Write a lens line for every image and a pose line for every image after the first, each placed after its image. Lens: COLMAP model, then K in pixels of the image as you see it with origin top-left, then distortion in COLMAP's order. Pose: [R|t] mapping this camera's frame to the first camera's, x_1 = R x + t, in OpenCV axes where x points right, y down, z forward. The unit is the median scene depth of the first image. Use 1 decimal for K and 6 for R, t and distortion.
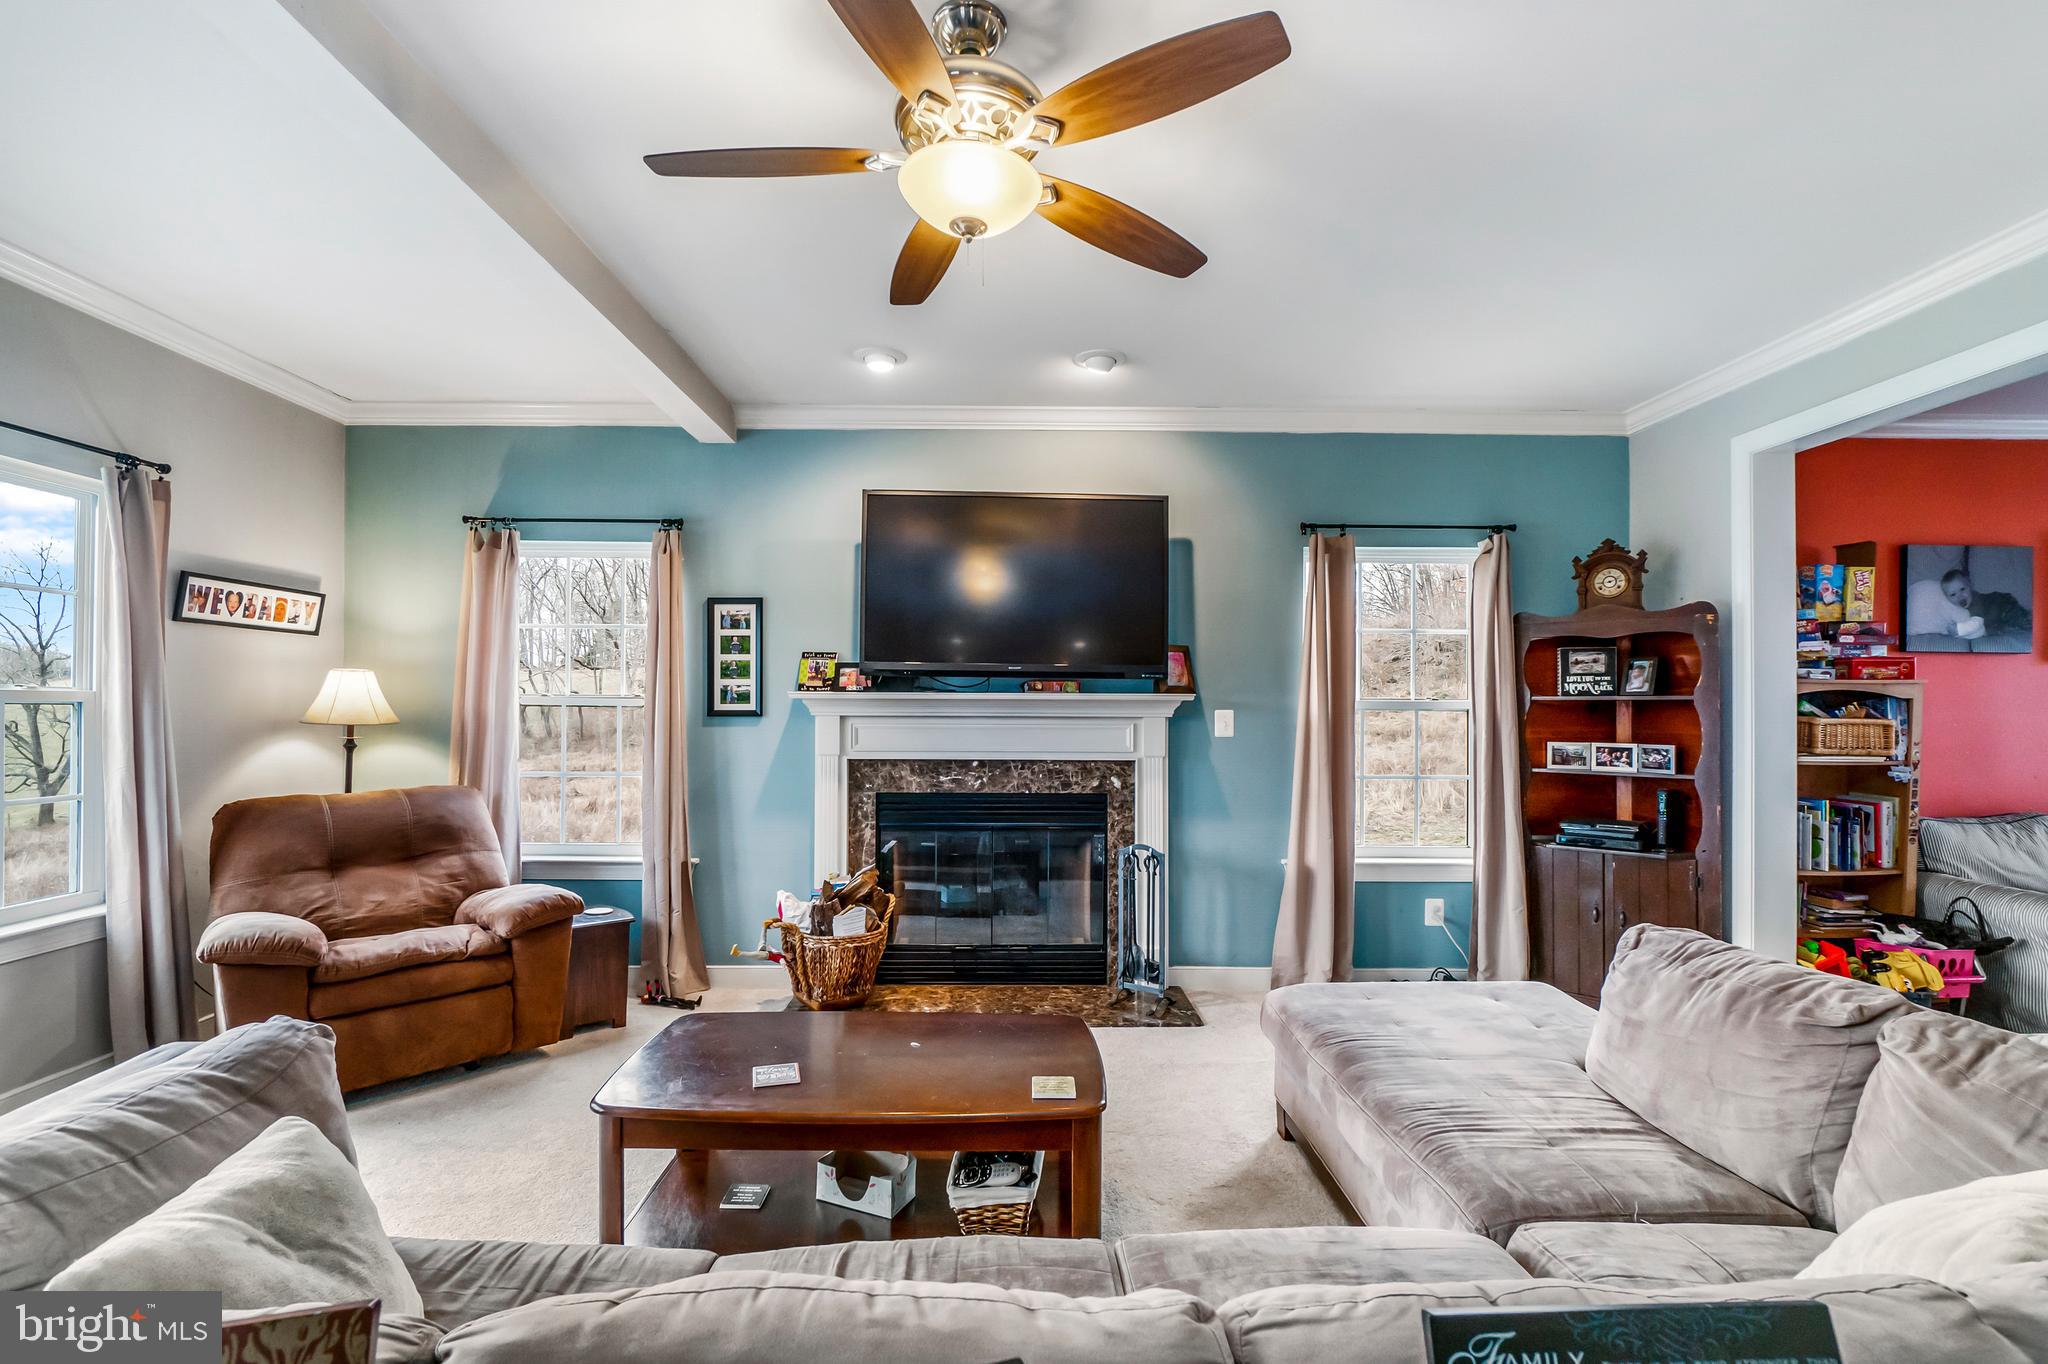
lens RADIAL K [[899.6, 0, 1019.9], [0, 899.6, 702.2], [0, 0, 1]] dist [0.000485, 0.000139]
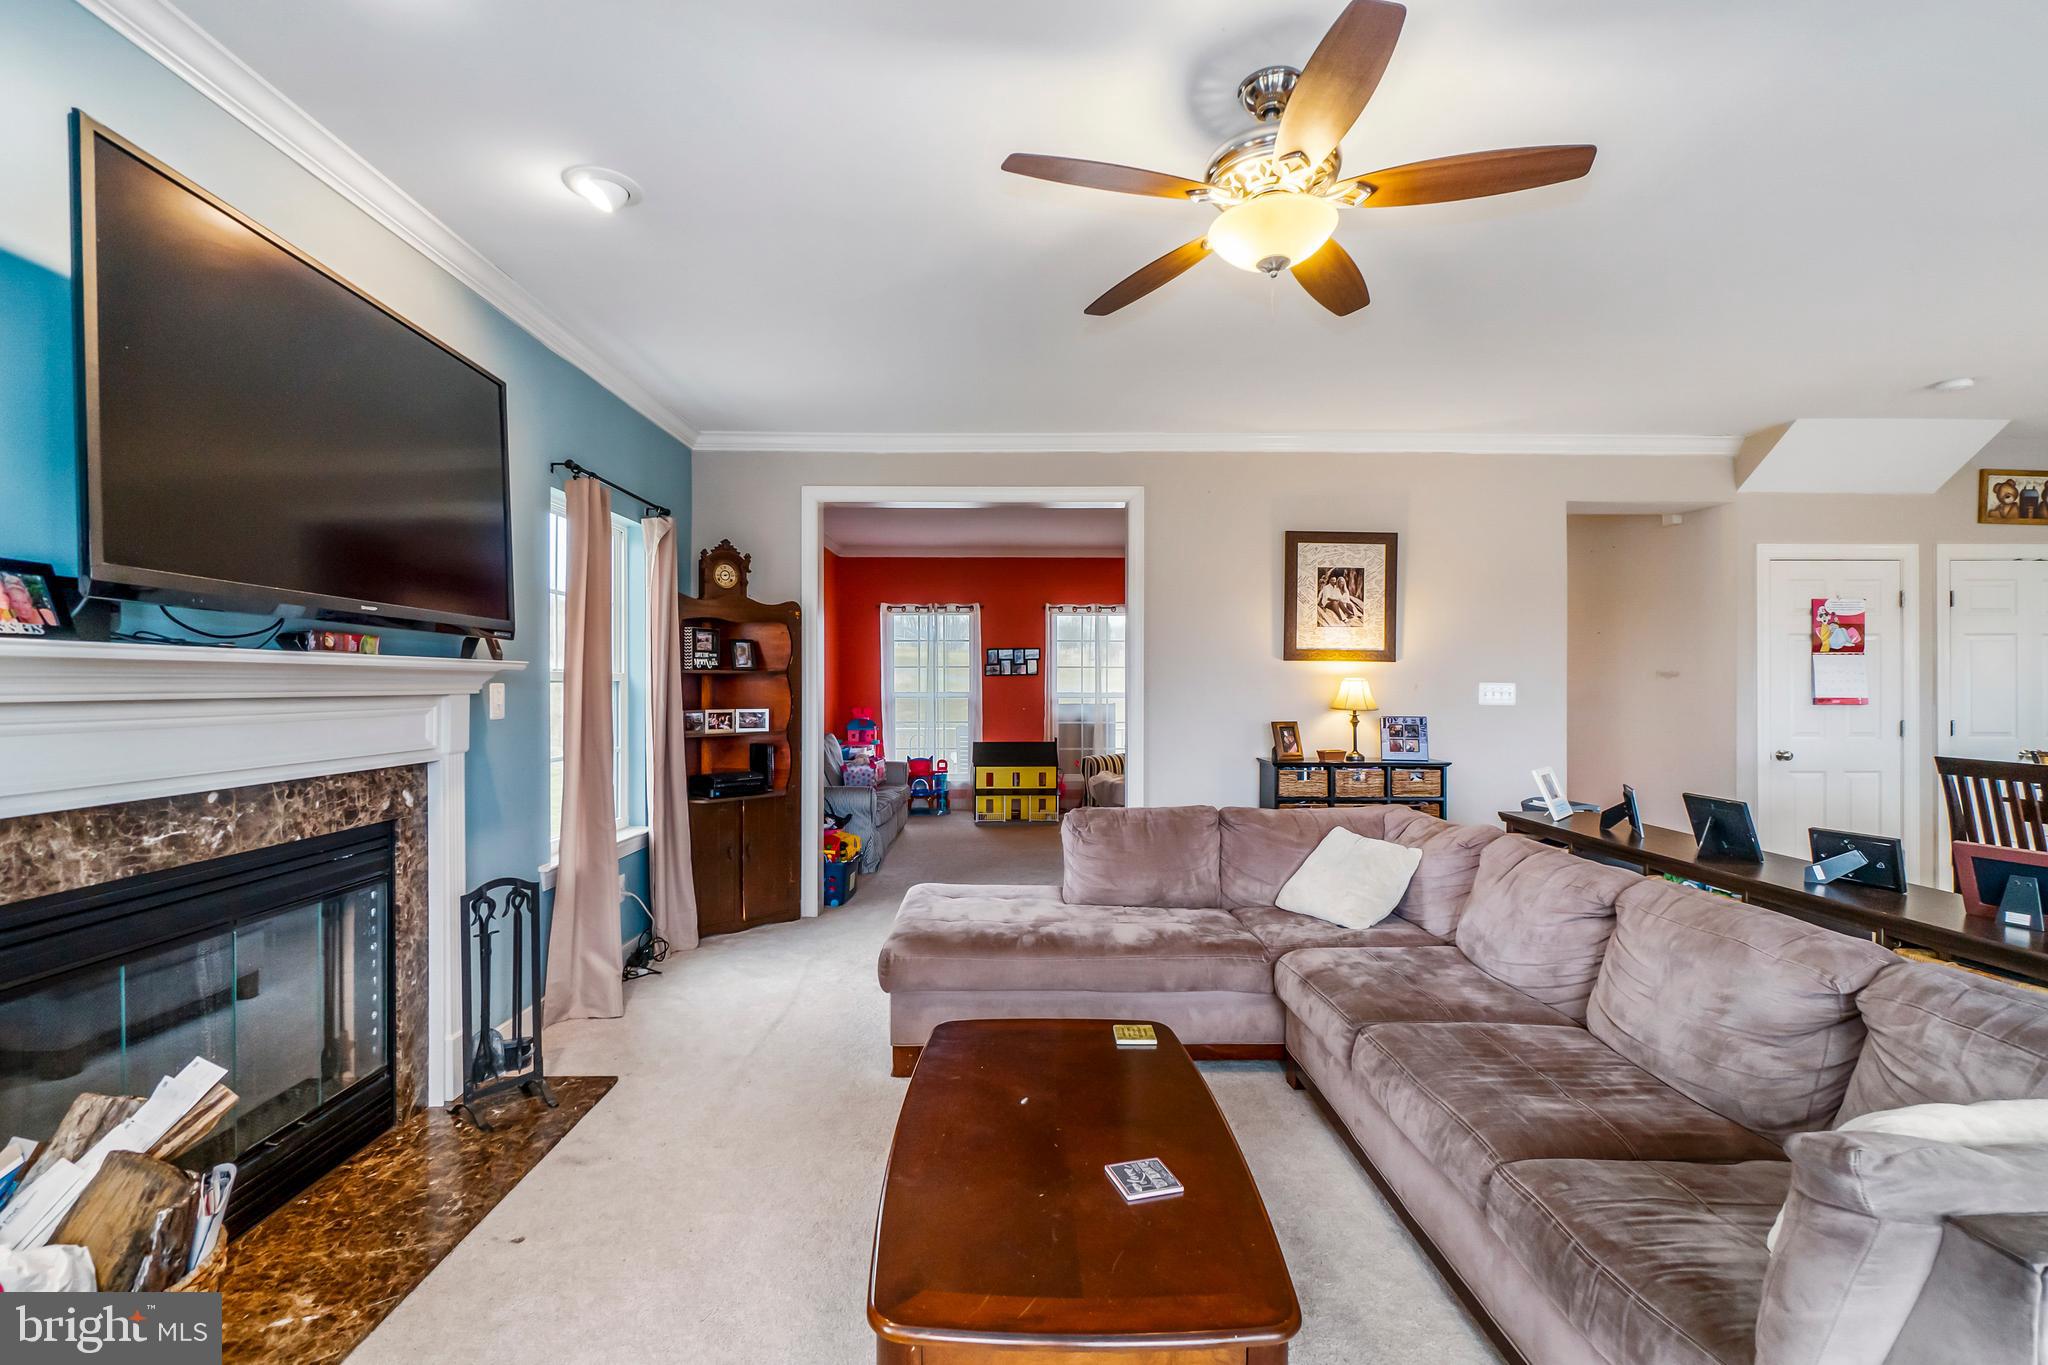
lens RADIAL K [[909.9, 0, 1022.6], [0, 909.9, 686.6], [0, 0, 1]] dist [0.000100, -0.000054]
pose [[0.003526, -0.008144, 0.999961, -0.534826], [-0.003855, 0.999959, 0.008158, 0.003573], [-0.999986, -0.003884, 0.003495, 0.571183]]
